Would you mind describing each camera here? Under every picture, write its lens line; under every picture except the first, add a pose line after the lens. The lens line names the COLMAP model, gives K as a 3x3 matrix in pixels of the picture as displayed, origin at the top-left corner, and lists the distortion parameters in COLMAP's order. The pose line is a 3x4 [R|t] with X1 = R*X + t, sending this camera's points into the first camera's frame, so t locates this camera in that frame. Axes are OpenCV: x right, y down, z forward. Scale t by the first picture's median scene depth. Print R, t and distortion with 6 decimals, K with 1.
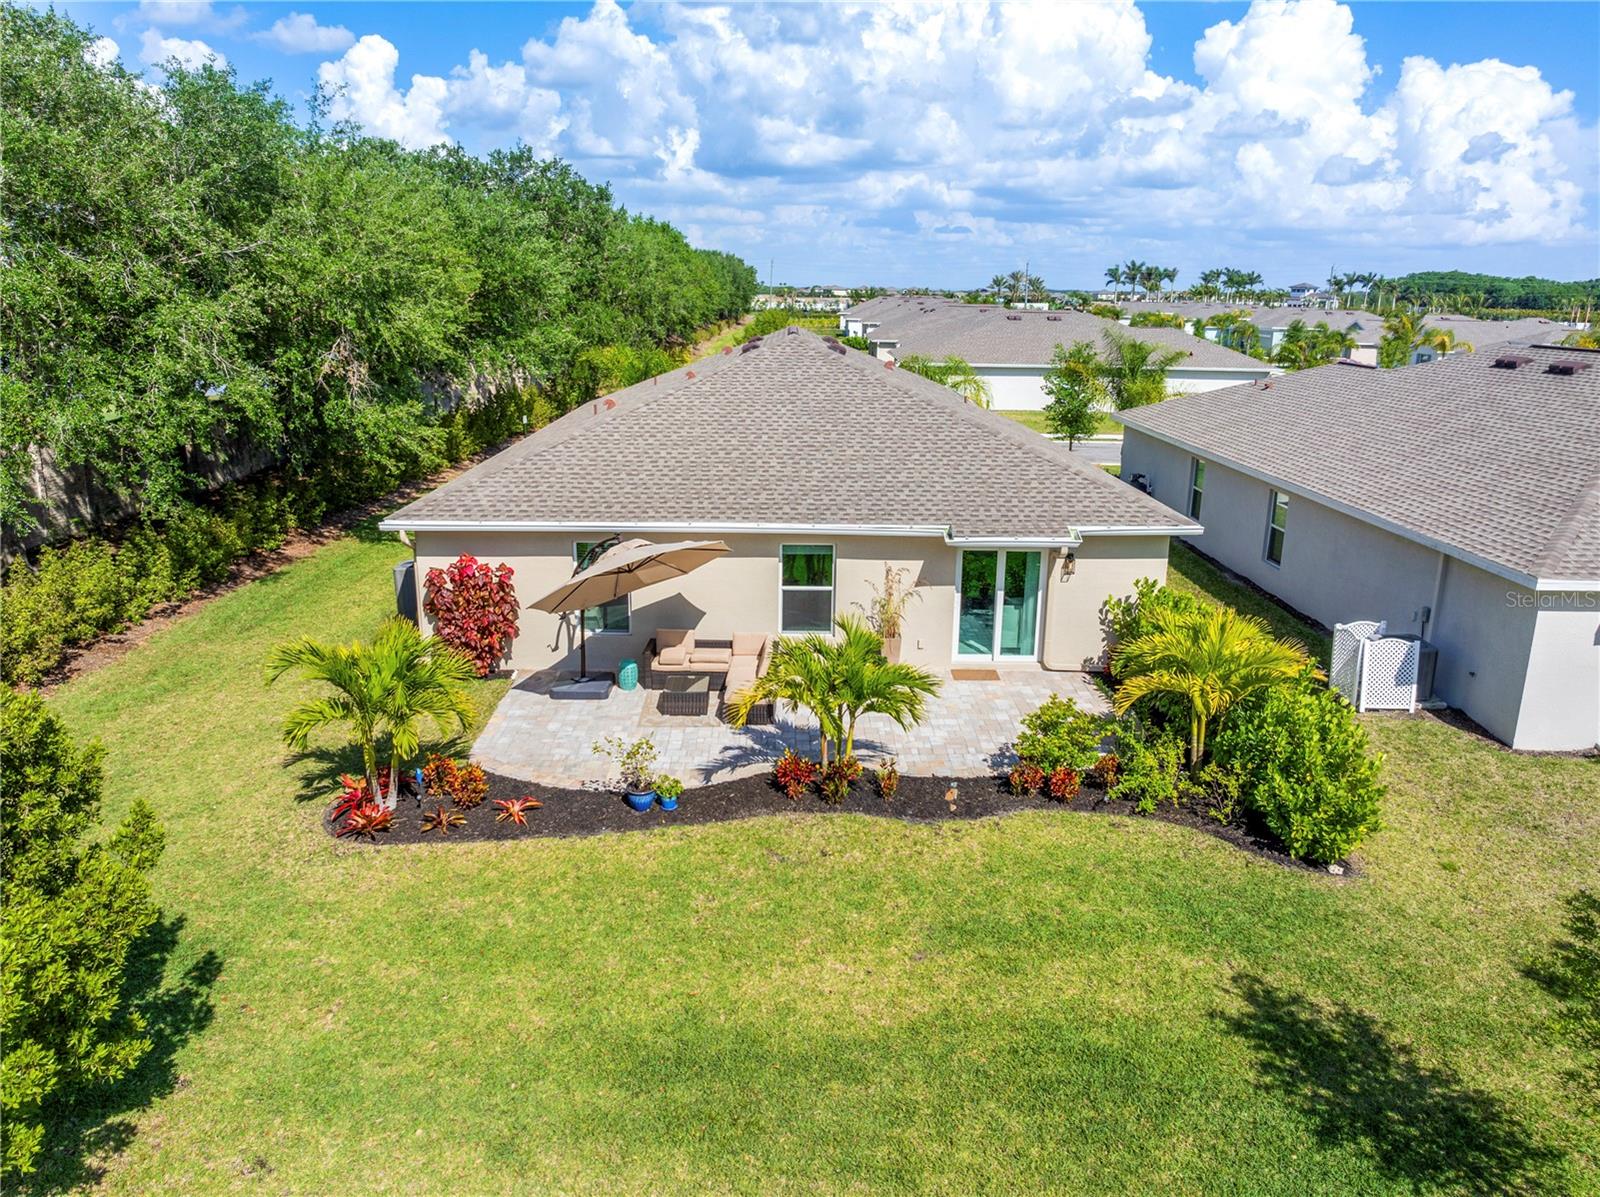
lens RADIAL K [[1126.5, 0, 804.7], [0, 1126.5, 590.0], [0, 0, 1]] dist [-0.049257, 0.017801]
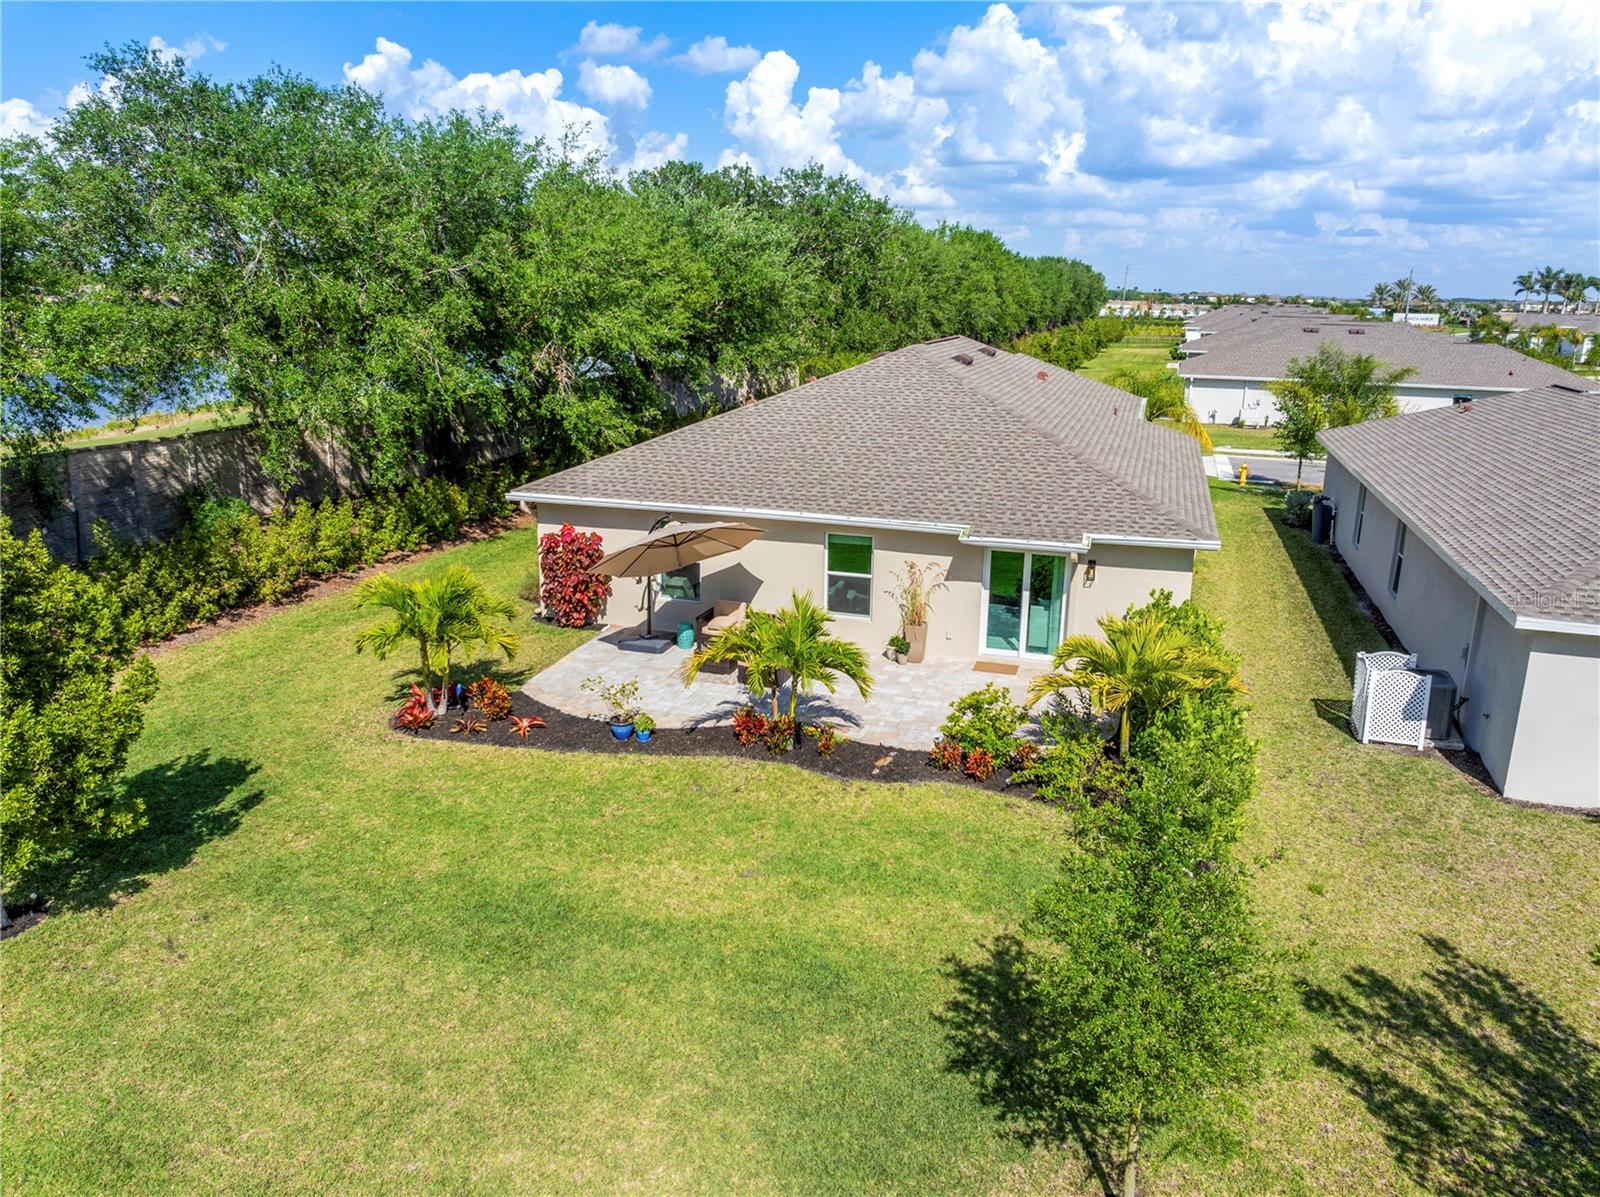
lens RADIAL K [[1126.5, 0, 803.8], [0, 1126.5, 588.9], [0, 0, 1]] dist [-0.049257, 0.017801]
pose [[0.949194, 0.080074, -0.304334, 0.307307], [-0.081636, 0.996633, 0.007611, 0.008033], [0.303919, 0.017621, 0.952535, -0.069826]]
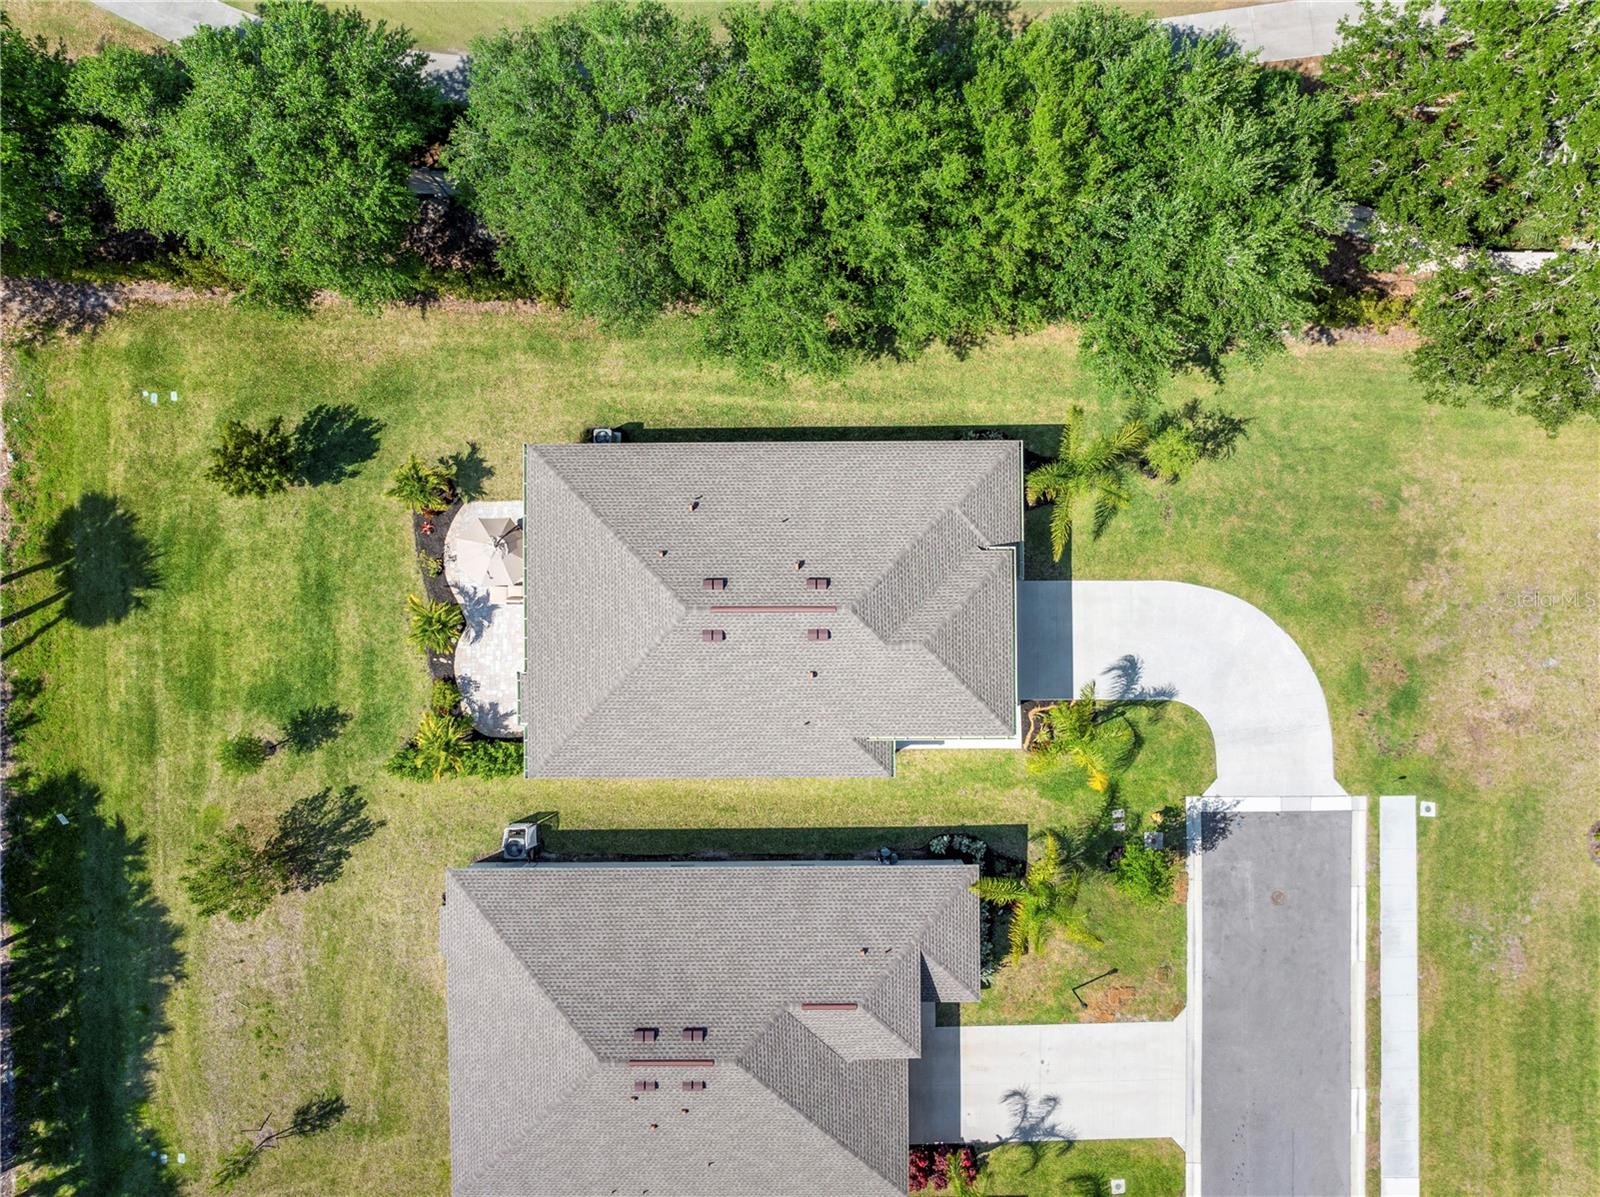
lens RADIAL K [[1126.5, 0, 798.9], [0, 1126.5, 597.5], [0, 0, 1]] dist [-0.049257, 0.017801]
pose [[-0.007986, 0.999672, -0.024331, 0.016894], [-0.248779, 0.021580, 0.968320, -2.551152], [0.968527, 0.013786, 0.248526, 0.955602]]
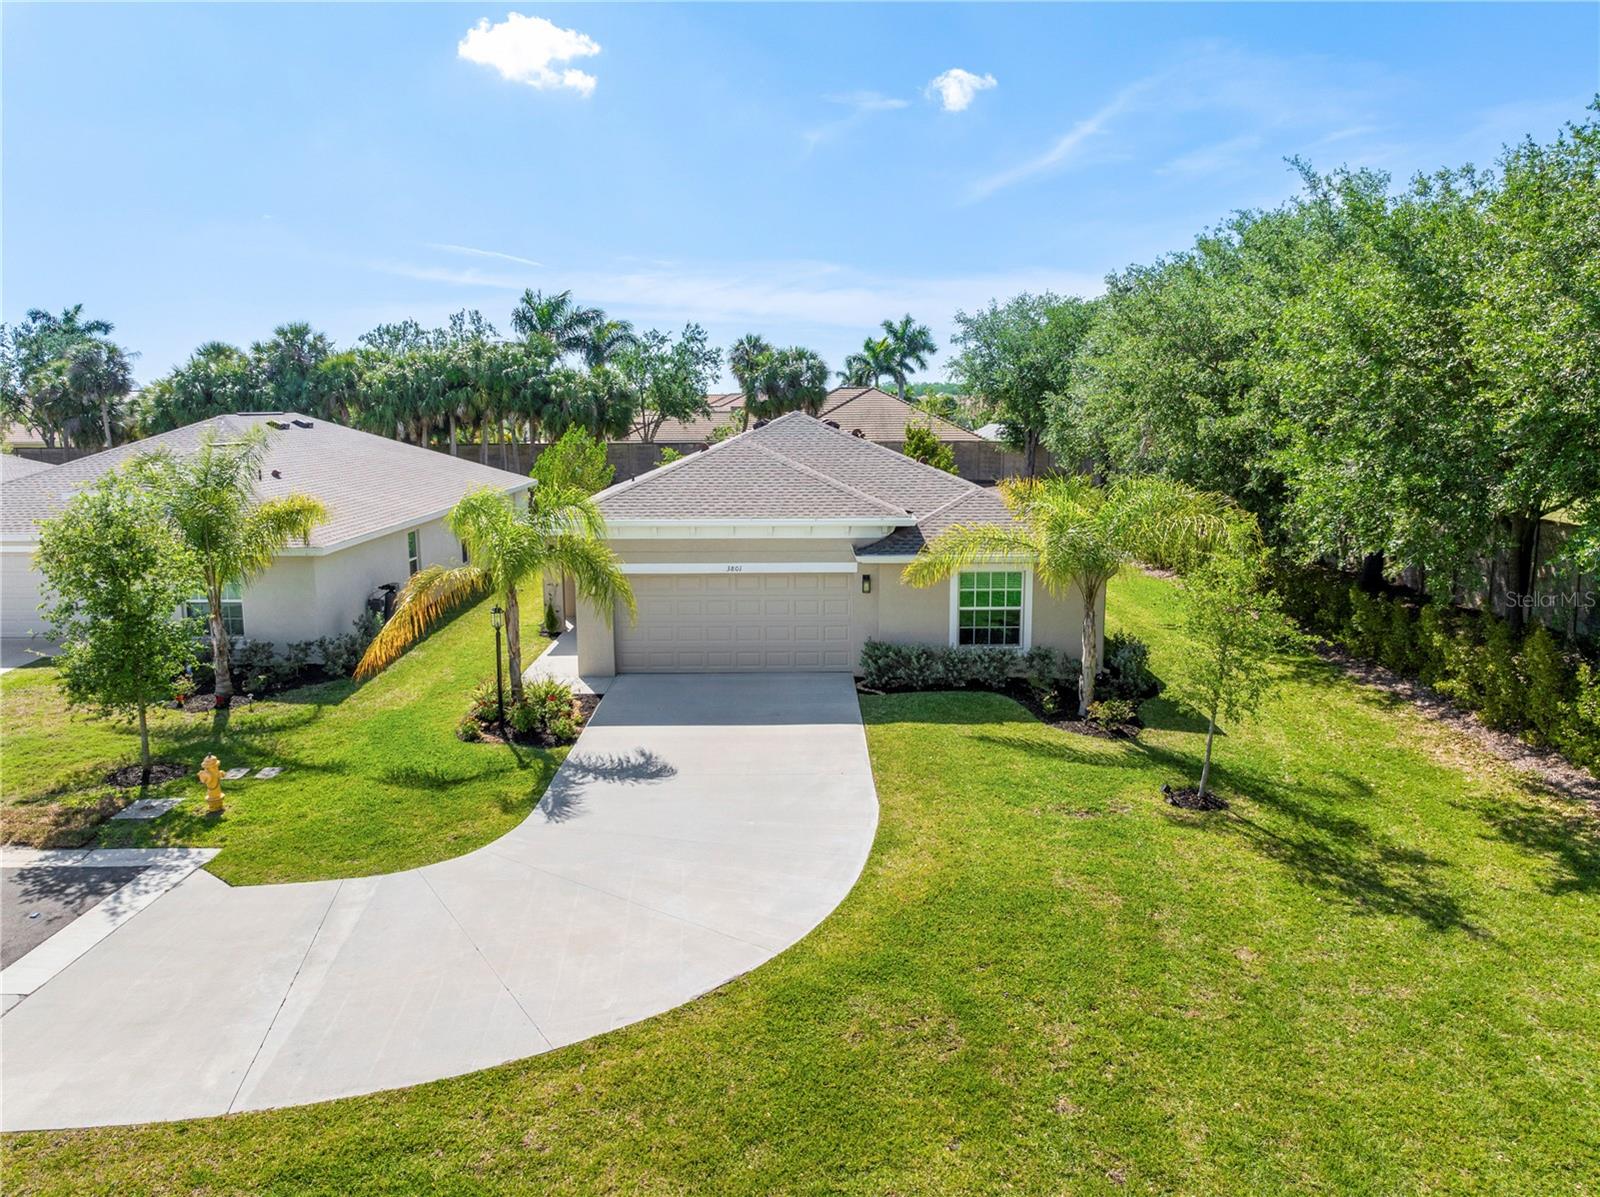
lens RADIAL K [[1126.5, 0, 802.0], [0, 1126.5, 596.3], [0, 0, 1]] dist [-0.049257, 0.017801]
pose [[-0.999961, -0.008707, 0.001095, -0.029995], [-0.007453, 0.908519, 0.417777, -0.786773], [-0.004632, 0.417753, -0.908549, 3.156829]]
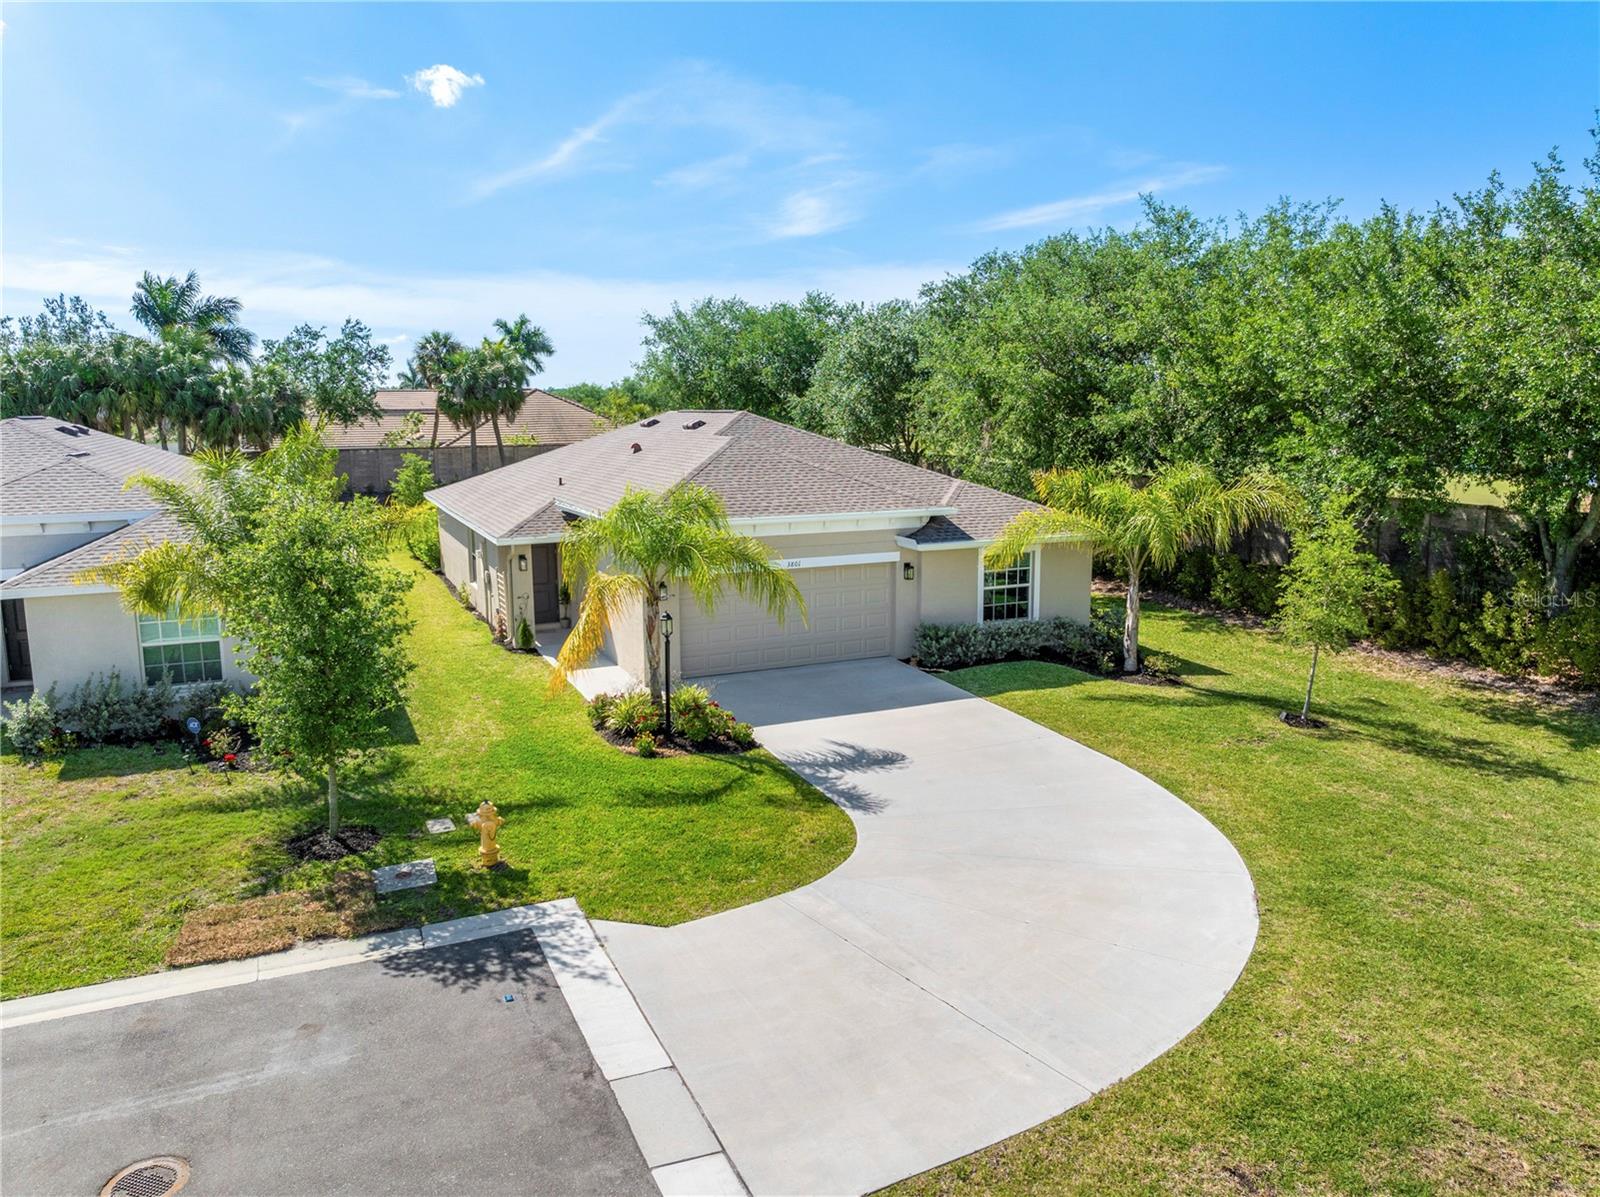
lens RADIAL K [[1126.5, 0, 806.7], [0, 1126.5, 589.2], [0, 0, 1]] dist [-0.049257, 0.017801]
pose [[-0.913514, 0.058490, -0.402581, 0.555539], [-0.110937, 0.916284, 0.384858, -0.756209], [0.391389, 0.396235, -0.830550, 3.080085]]
